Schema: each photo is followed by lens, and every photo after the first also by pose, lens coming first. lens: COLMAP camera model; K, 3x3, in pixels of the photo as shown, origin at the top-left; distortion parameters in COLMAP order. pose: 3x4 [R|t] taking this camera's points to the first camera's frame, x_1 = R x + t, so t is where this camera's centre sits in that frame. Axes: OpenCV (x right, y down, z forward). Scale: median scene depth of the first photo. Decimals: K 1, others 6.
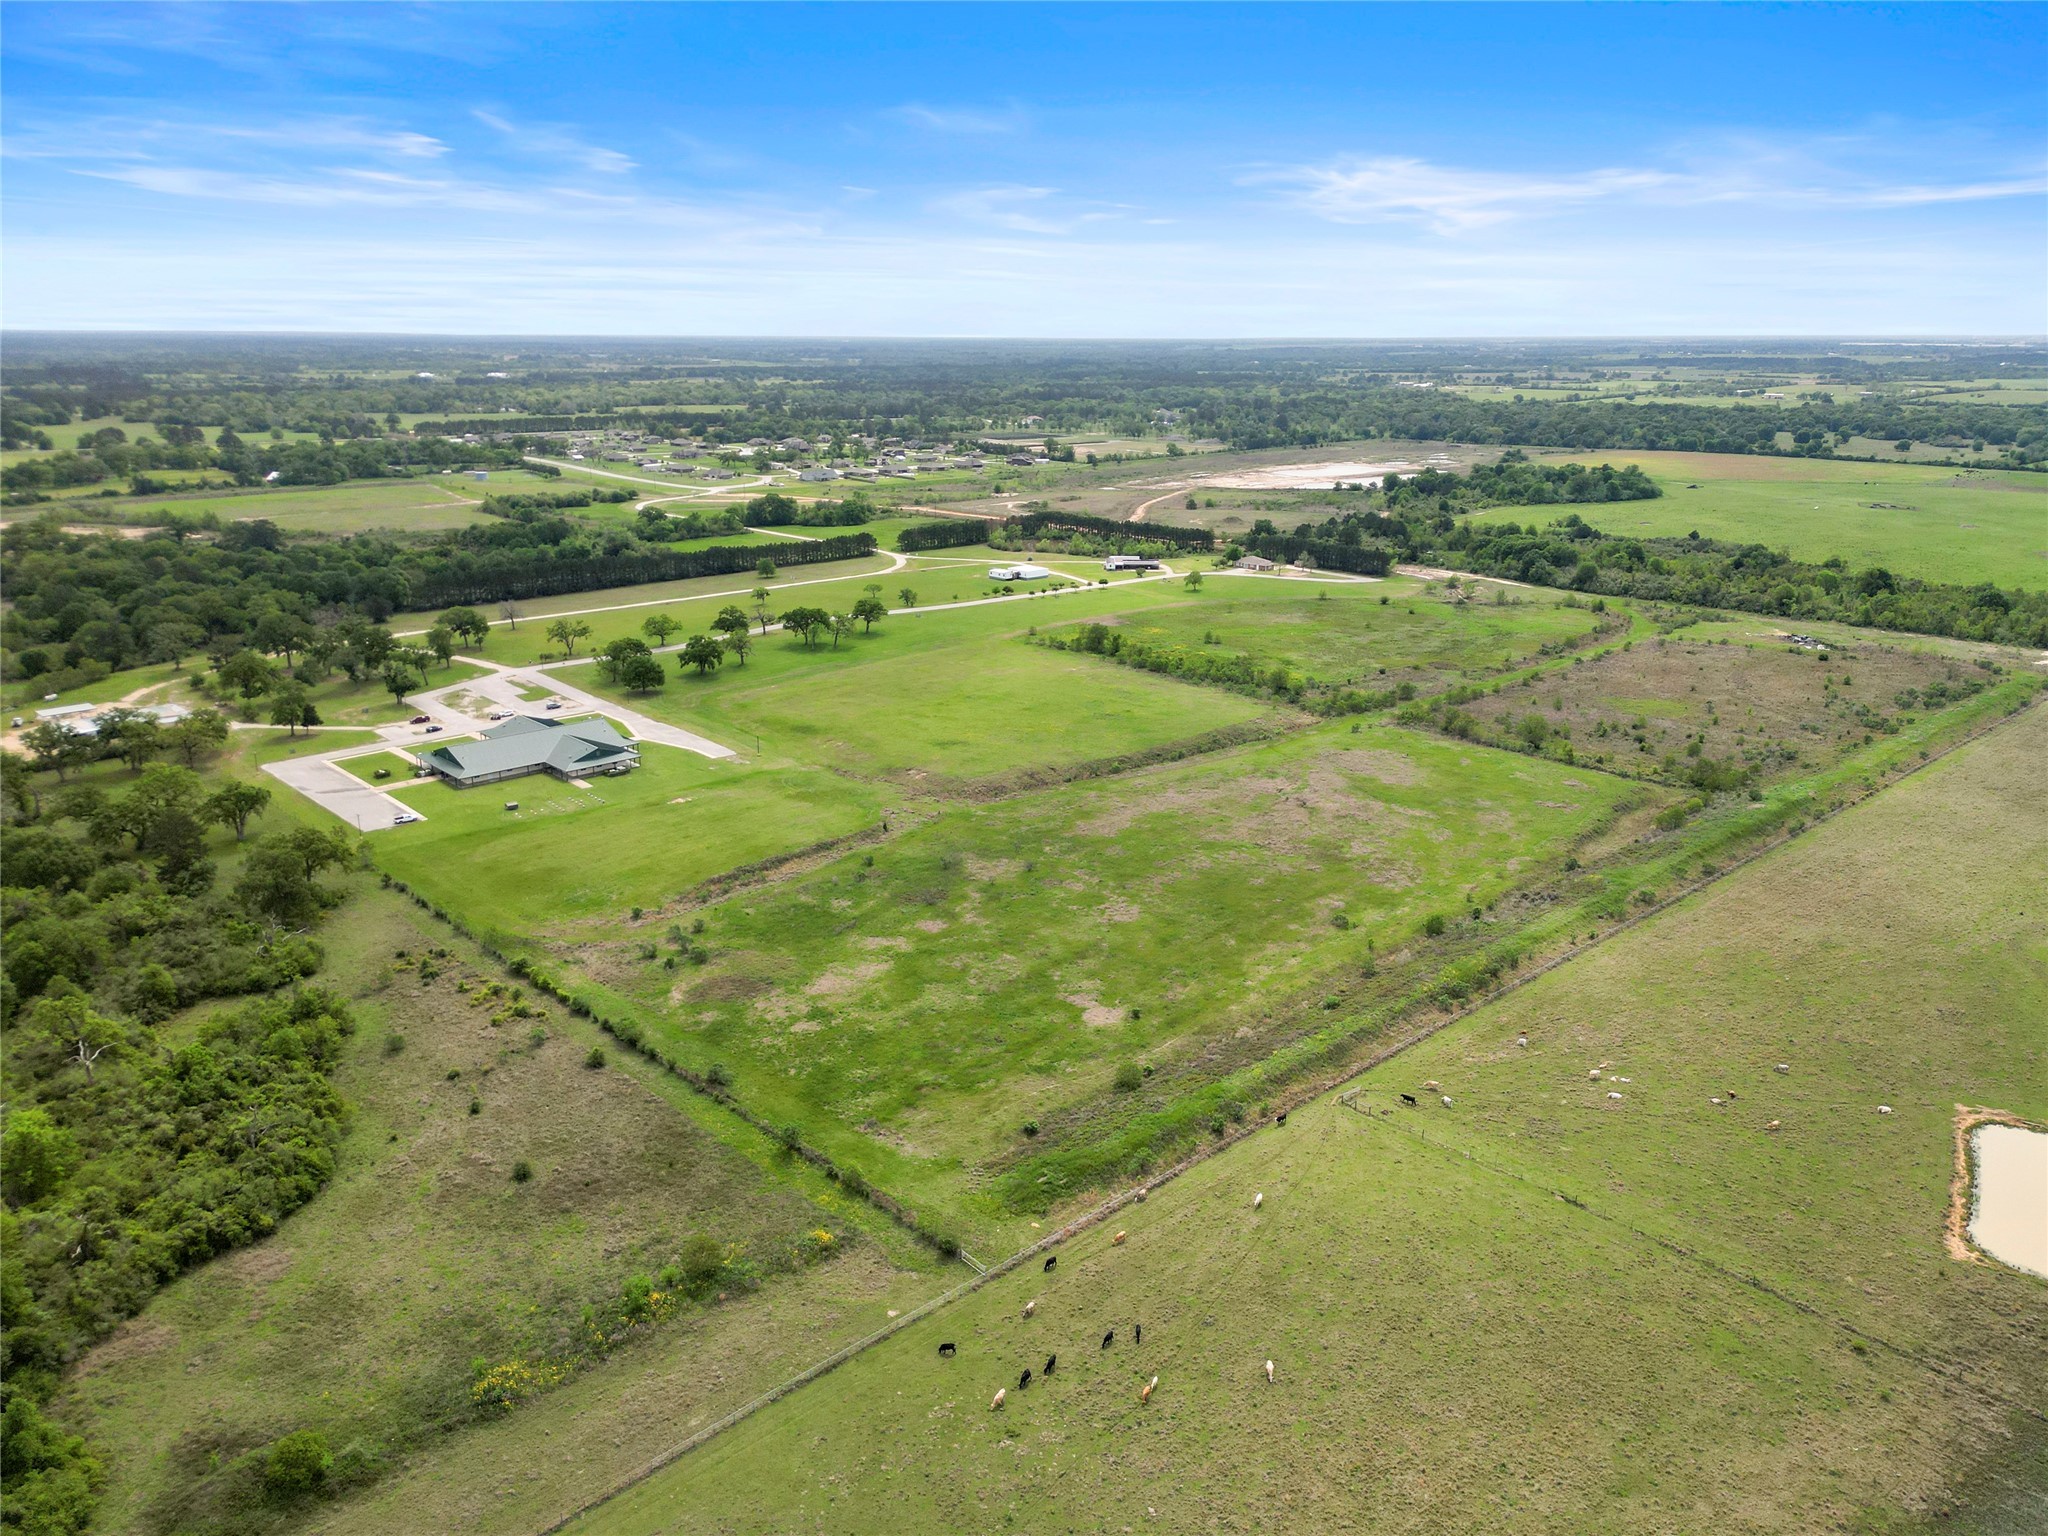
lens RADIAL K [[1484.2, 0, 1024.0], [0, 1484.2, 768.0], [0, 0, 1]] dist [0.078556, -0.074640]
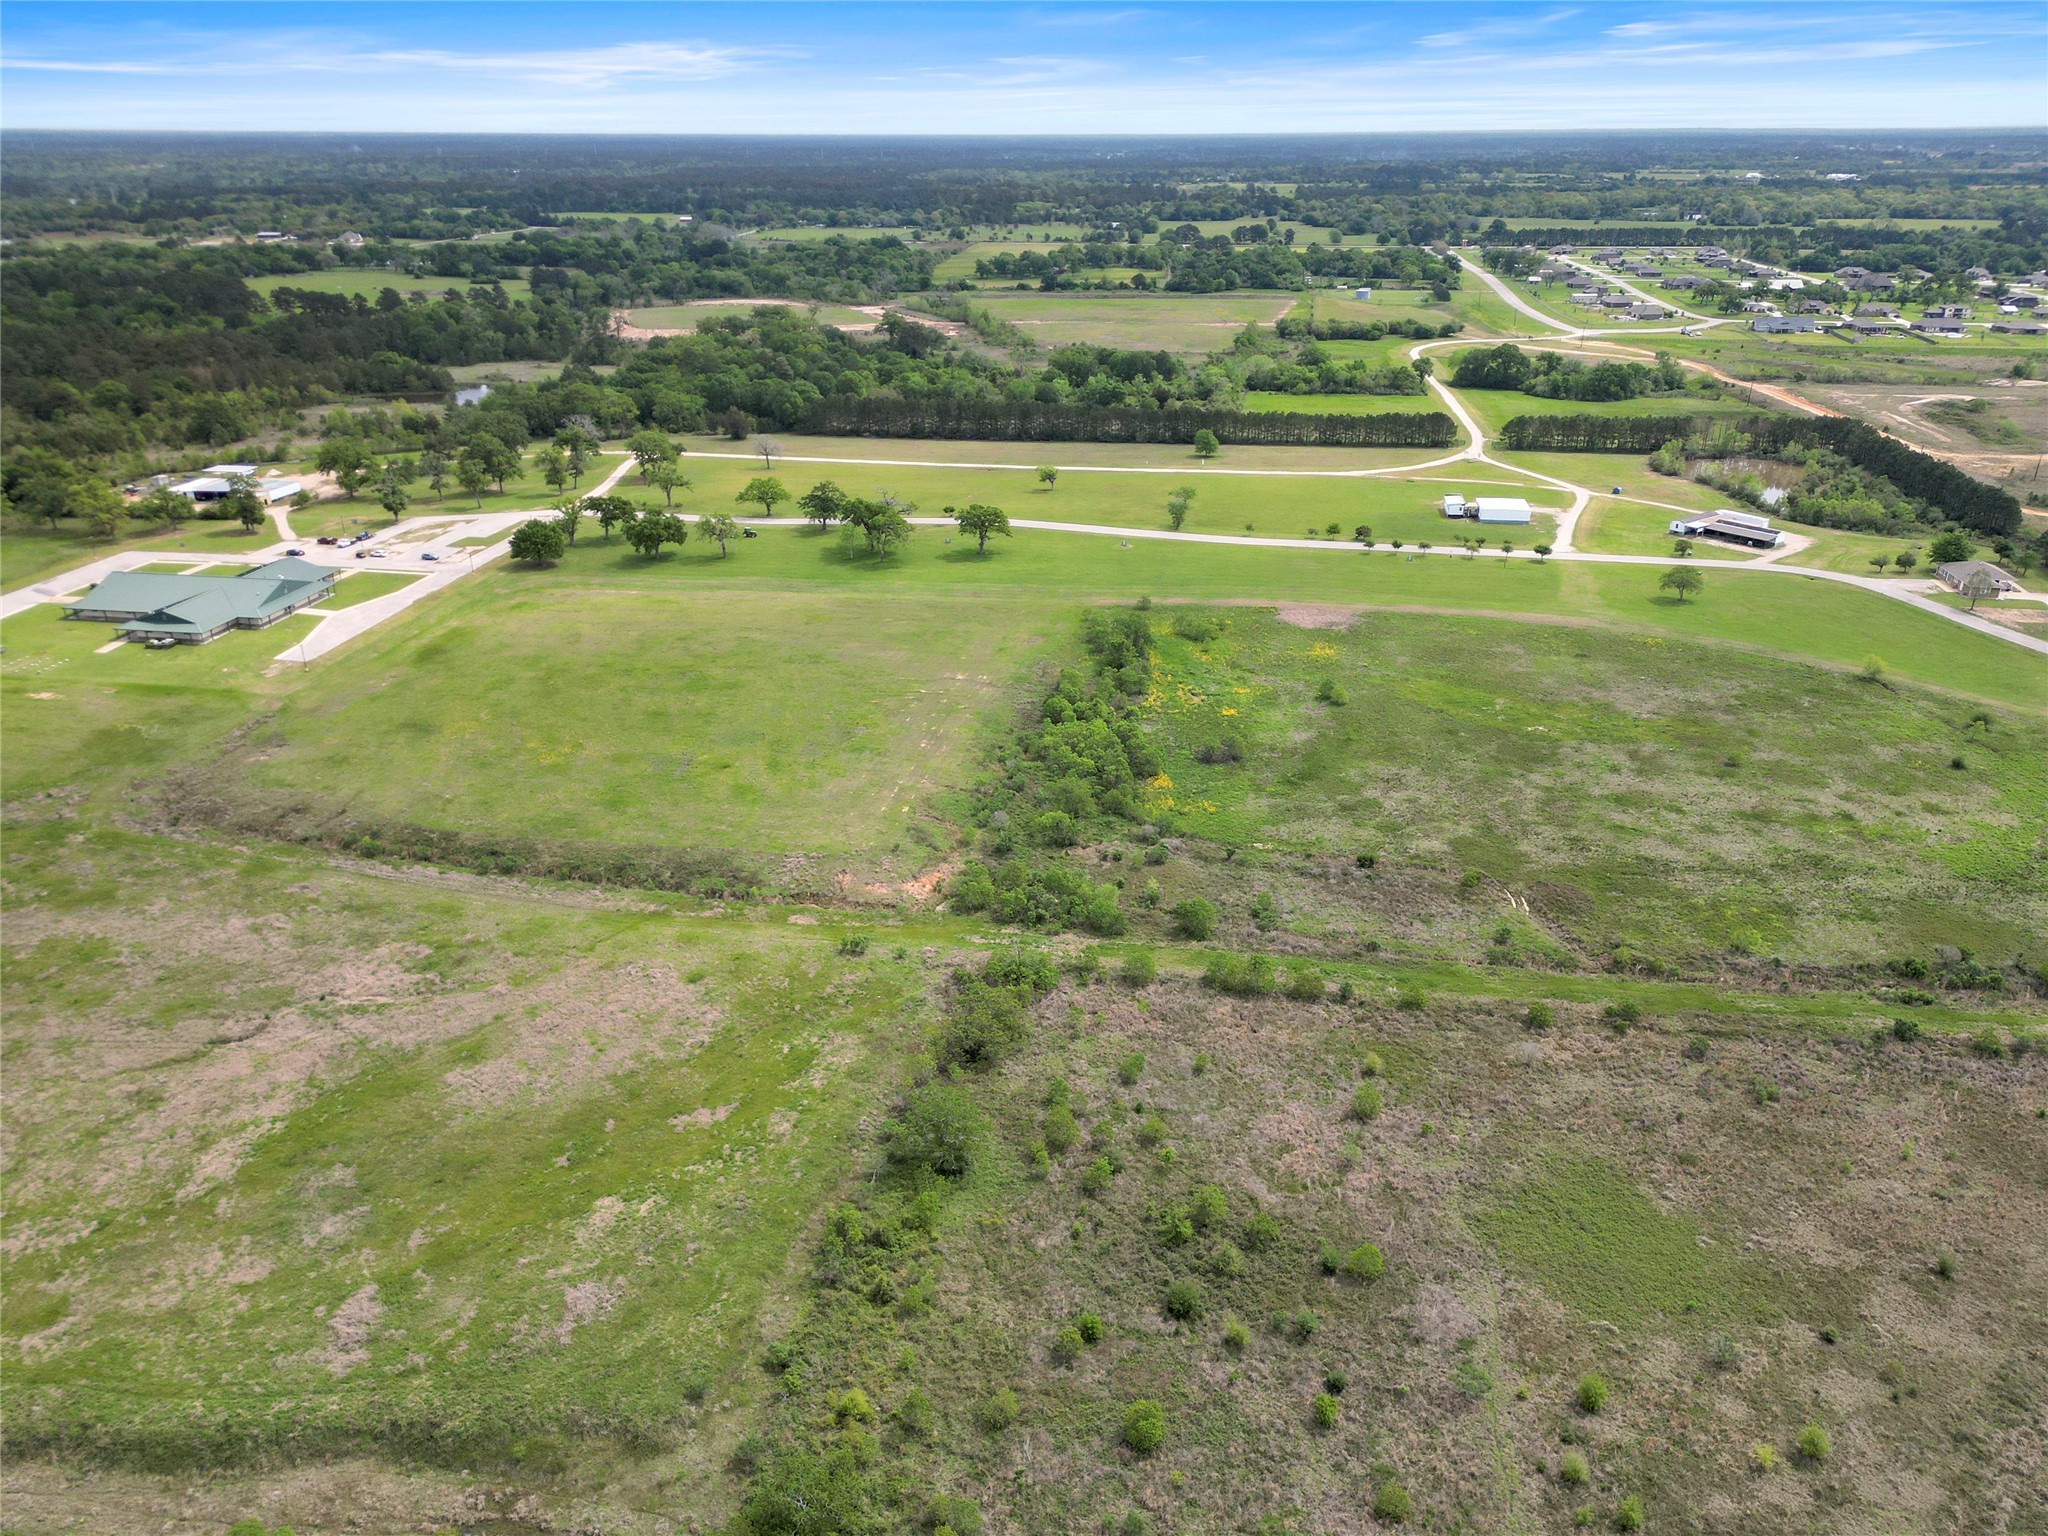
lens RADIAL K [[1484.2, 0, 1024.0], [0, 1484.2, 768.0], [0, 0, 1]] dist [0.078556, -0.074640]
pose [[0.604486, 0.306556, -0.735268, 0.391154], [-0.218791, 0.951385, 0.216787, -0.130666], [0.765981, 0.029825, 0.642171, 0.499349]]
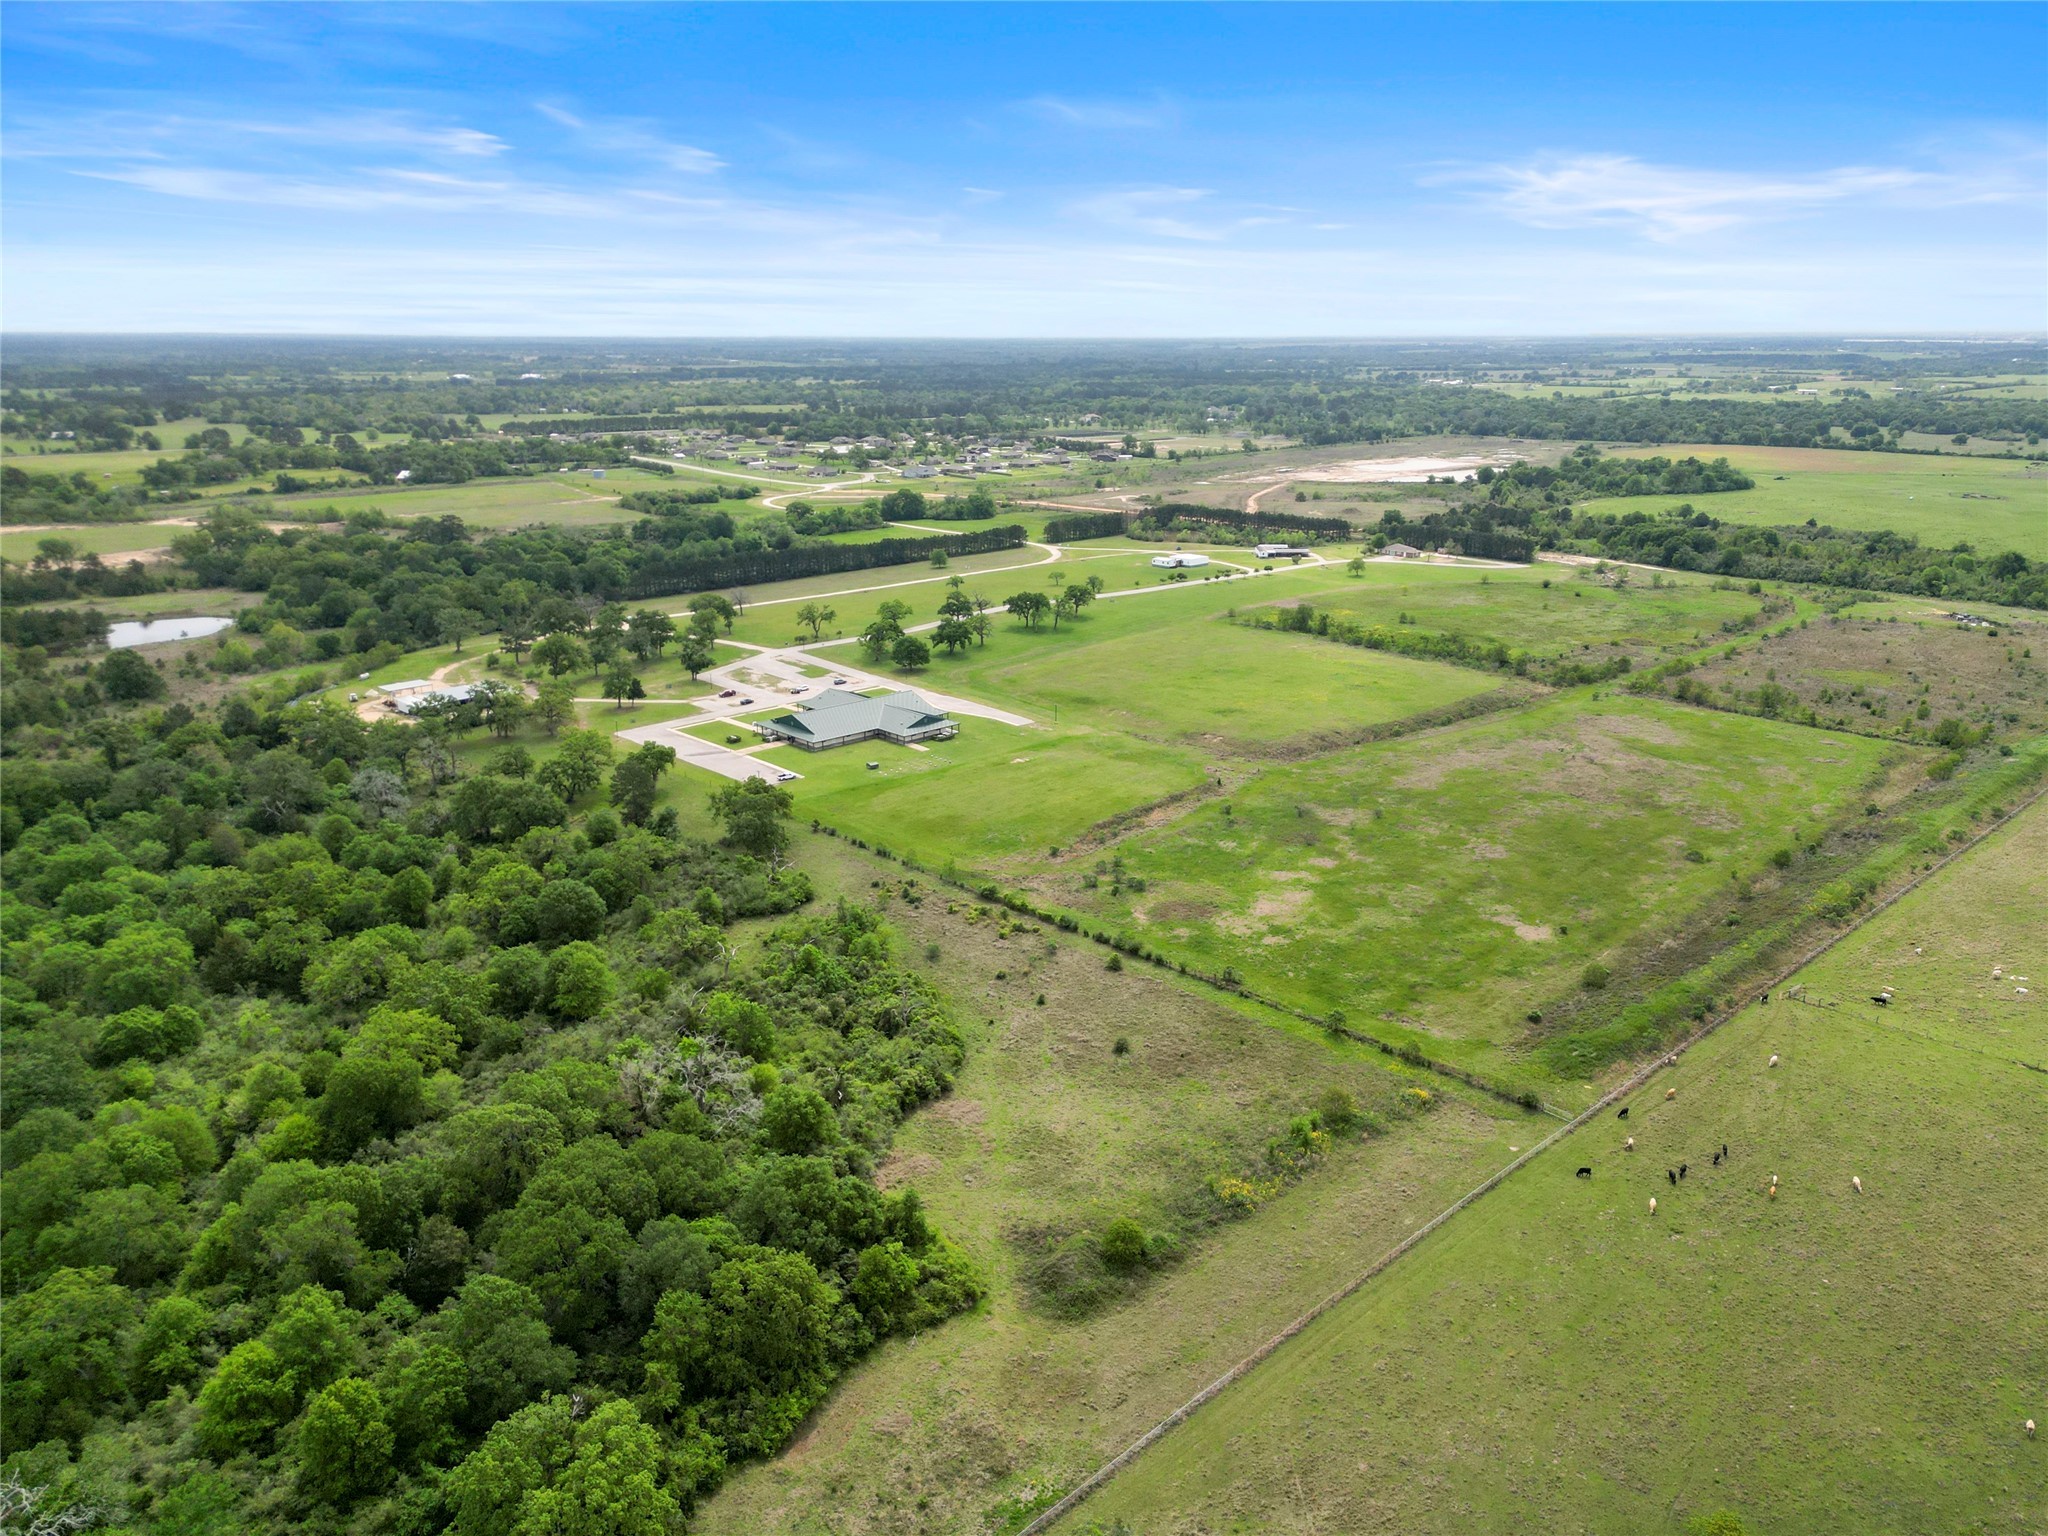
lens RADIAL K [[1480.4, 0, 1000.1], [0, 1480.4, 767.3], [0, 0, 1]] dist [0.076957, -0.072661]
pose [[0.999993, -0.003466, 0.001436, -0.142221], [0.003464, 0.999994, 0.000829, 0.014961], [-0.001439, -0.000824, 0.999999, -0.059250]]
